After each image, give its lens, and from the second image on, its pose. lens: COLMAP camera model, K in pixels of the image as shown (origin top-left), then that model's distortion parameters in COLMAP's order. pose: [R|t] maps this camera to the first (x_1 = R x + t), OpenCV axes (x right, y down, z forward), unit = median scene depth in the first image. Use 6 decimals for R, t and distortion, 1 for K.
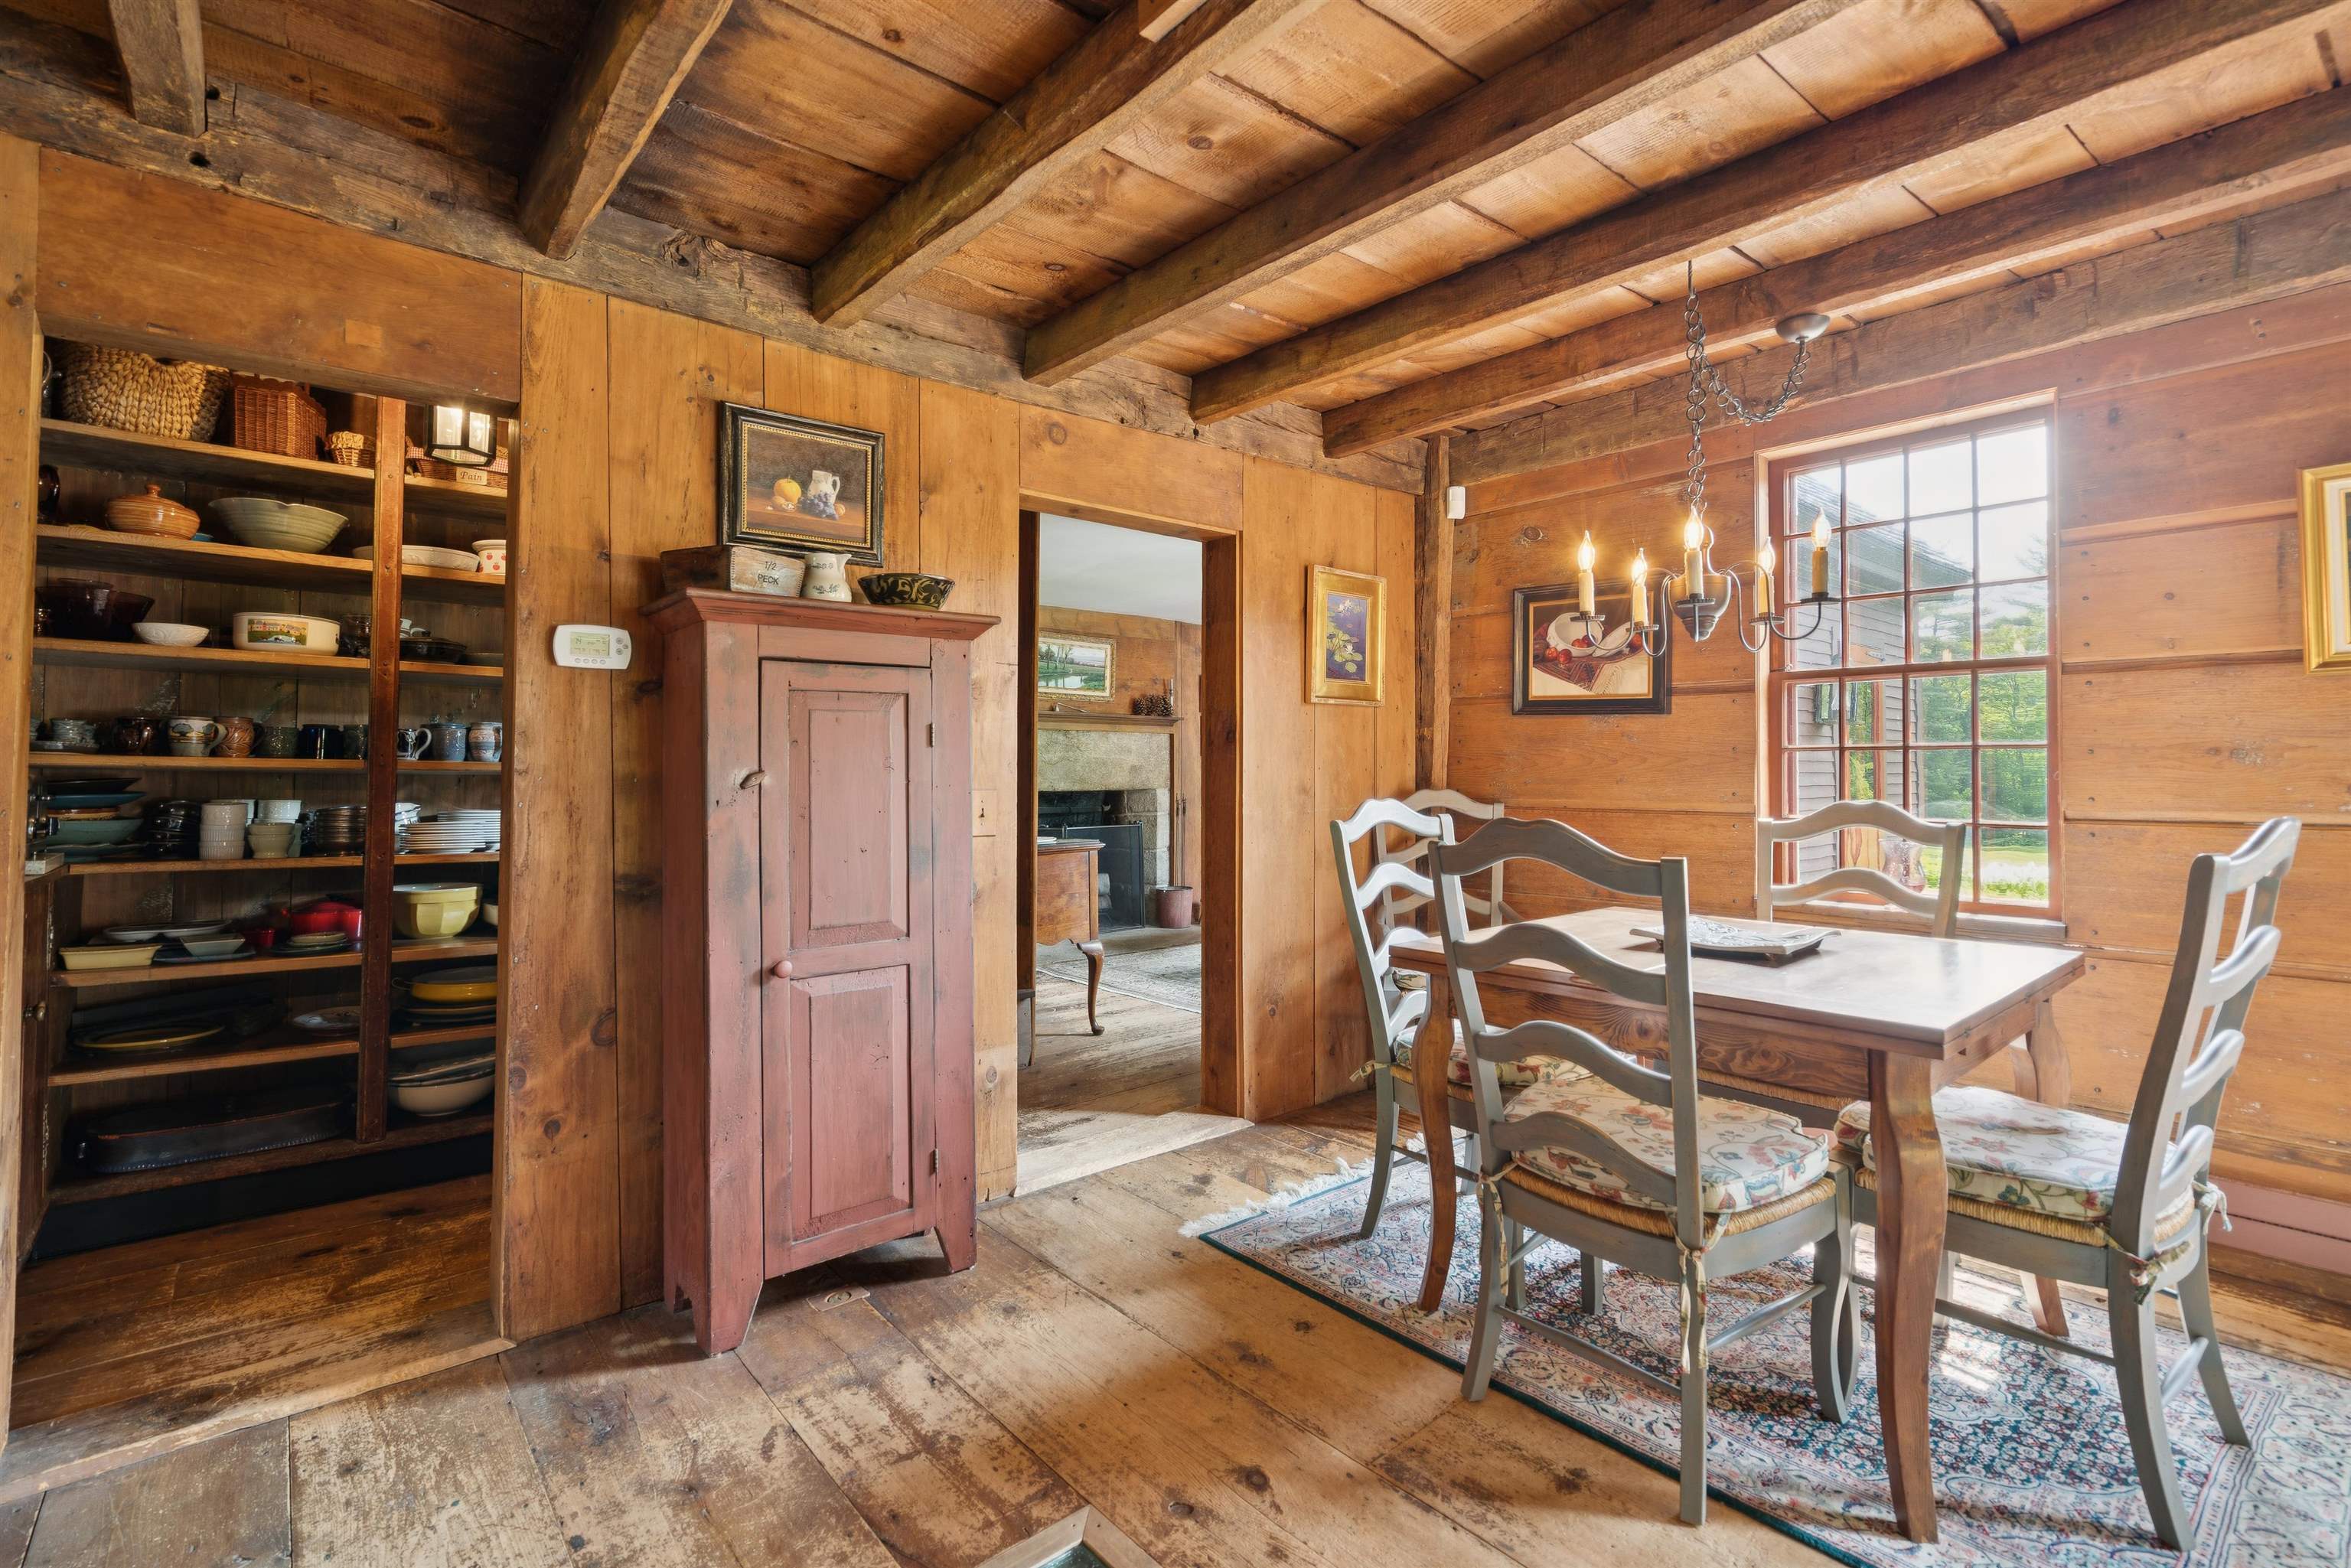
lens RADIAL K [[1059.2, 0, 1167.3], [0, 1059.2, 762.3], [0, 0, 1]] dist [-0.008133, 0.003617]
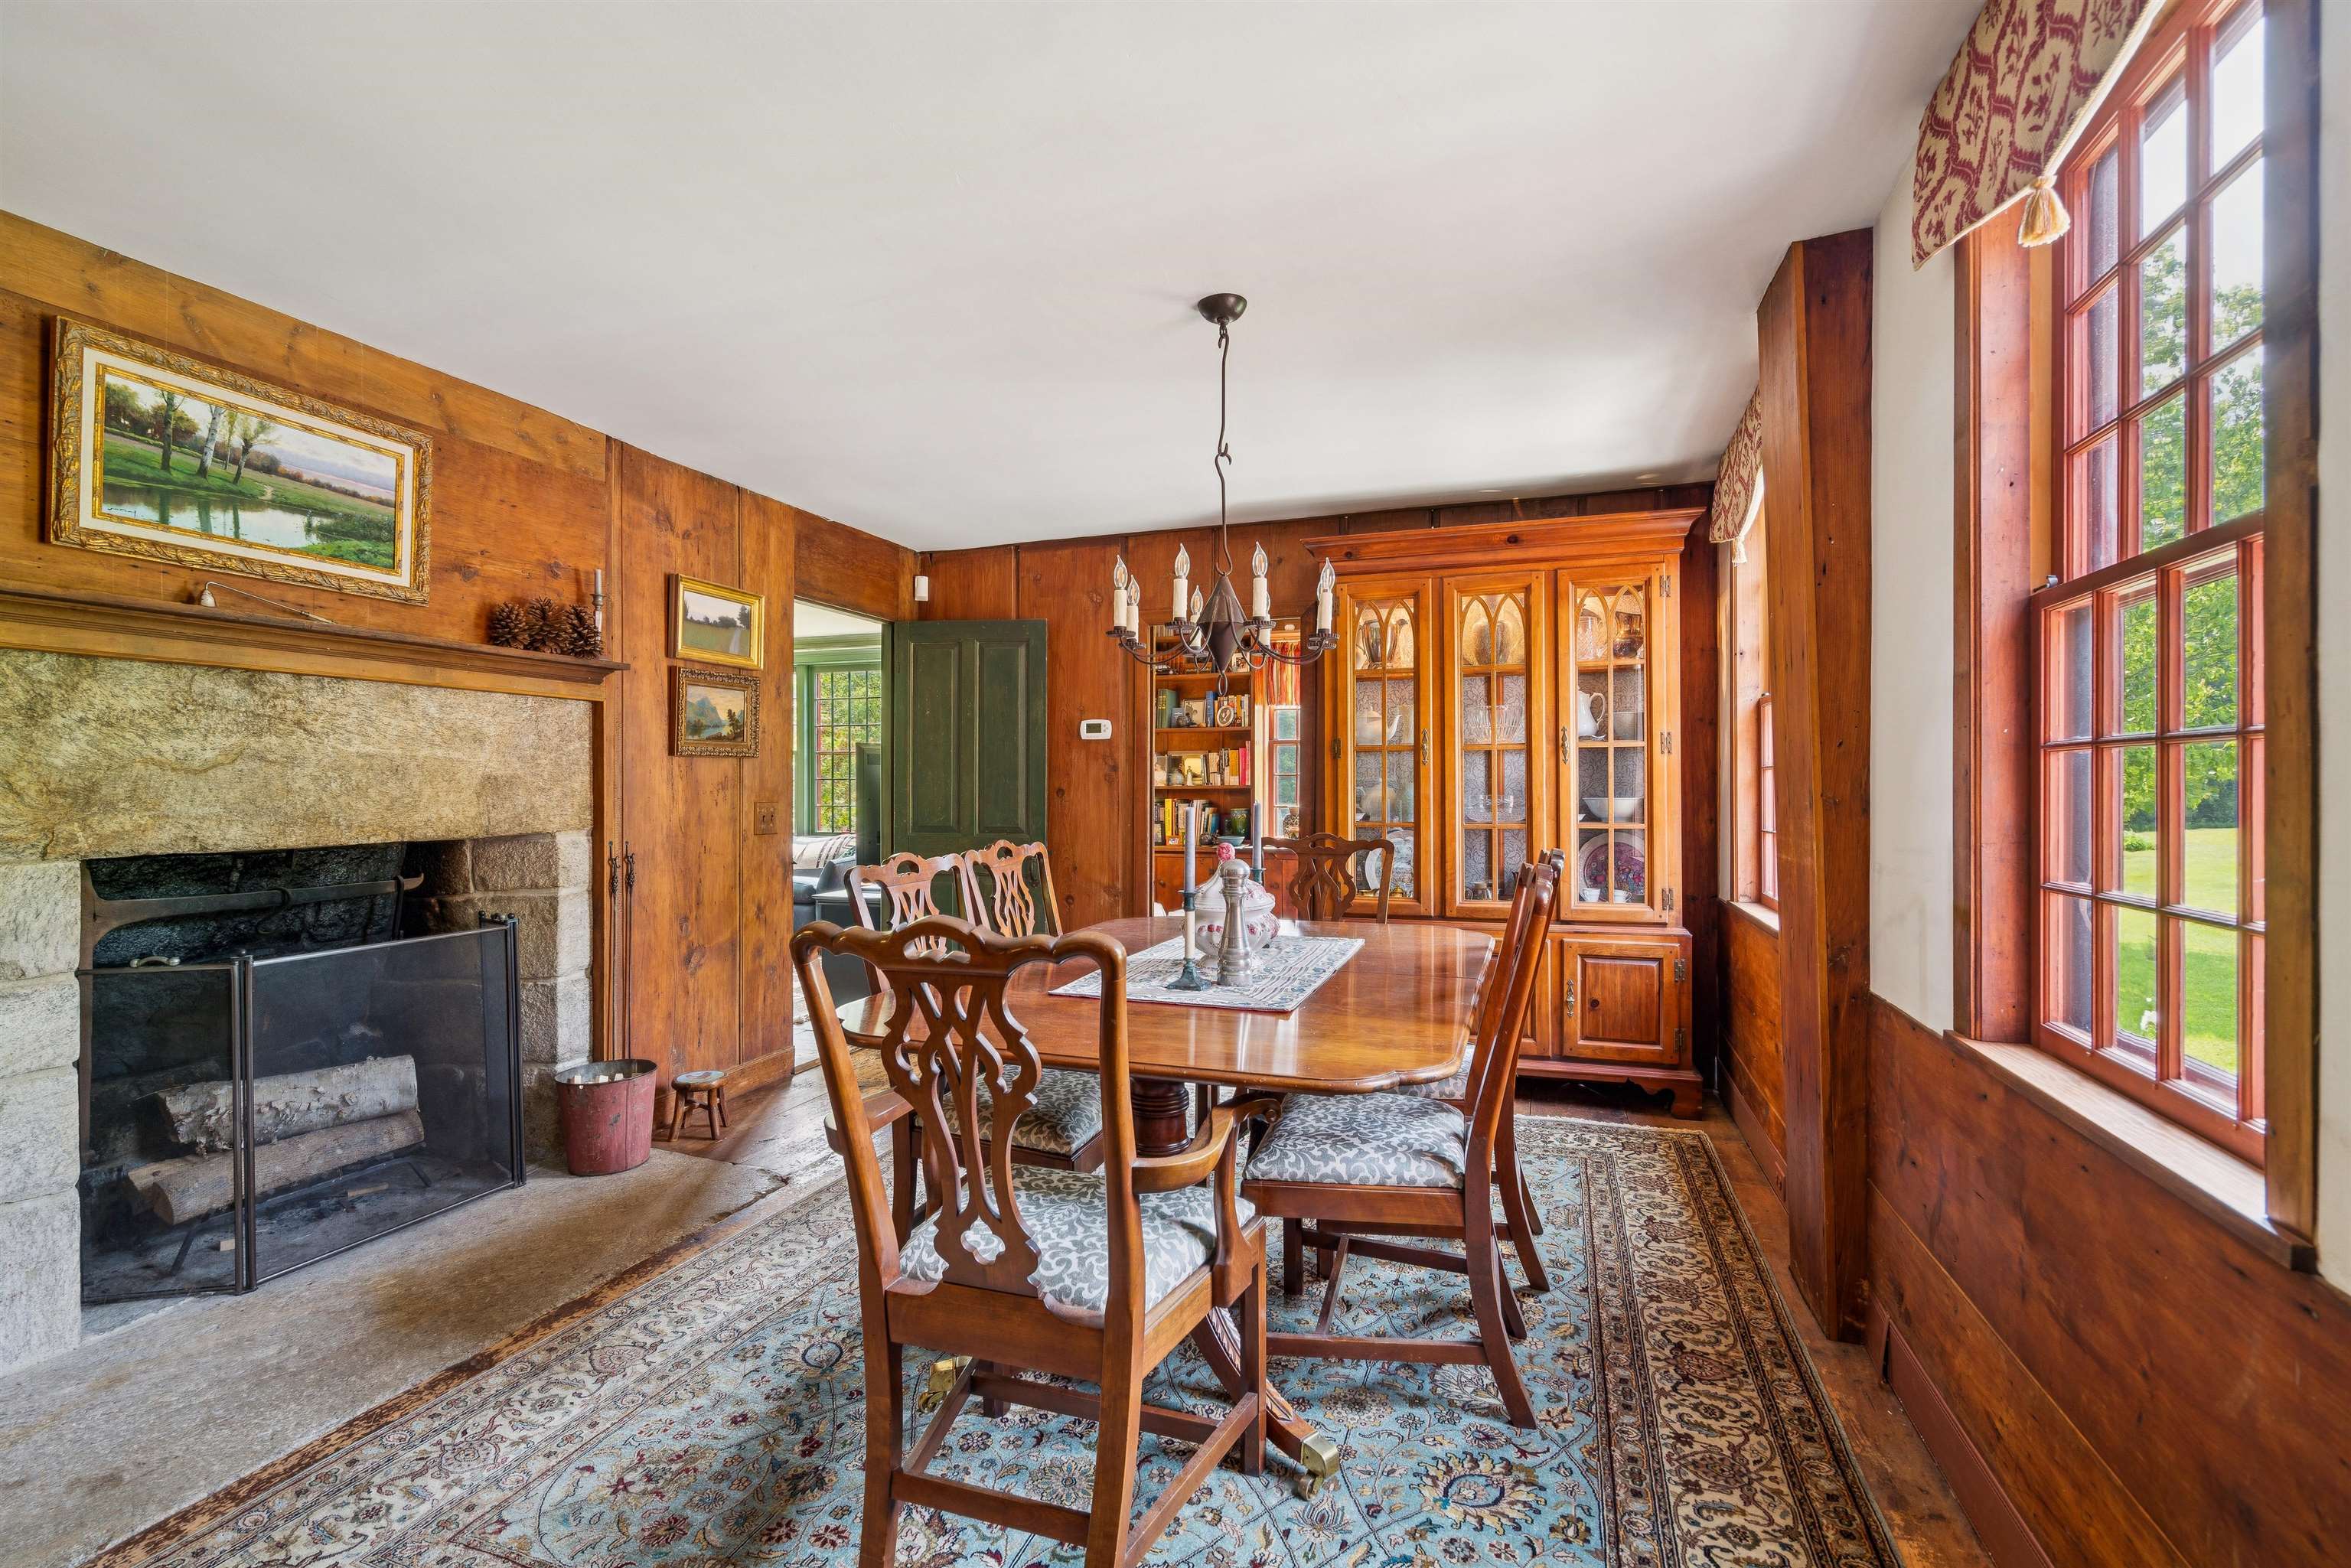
lens RADIAL K [[1059.2, 0, 1170.3], [0, 1059.2, 786.2], [0, 0, 1]] dist [-0.008133, 0.003617]
pose [[0.863258, -0.000984, 0.504761, -0.011784], [-0.003286, 0.999966, 0.007570, 0.002980], [-0.504752, -0.008194, 0.863226, 0.534079]]
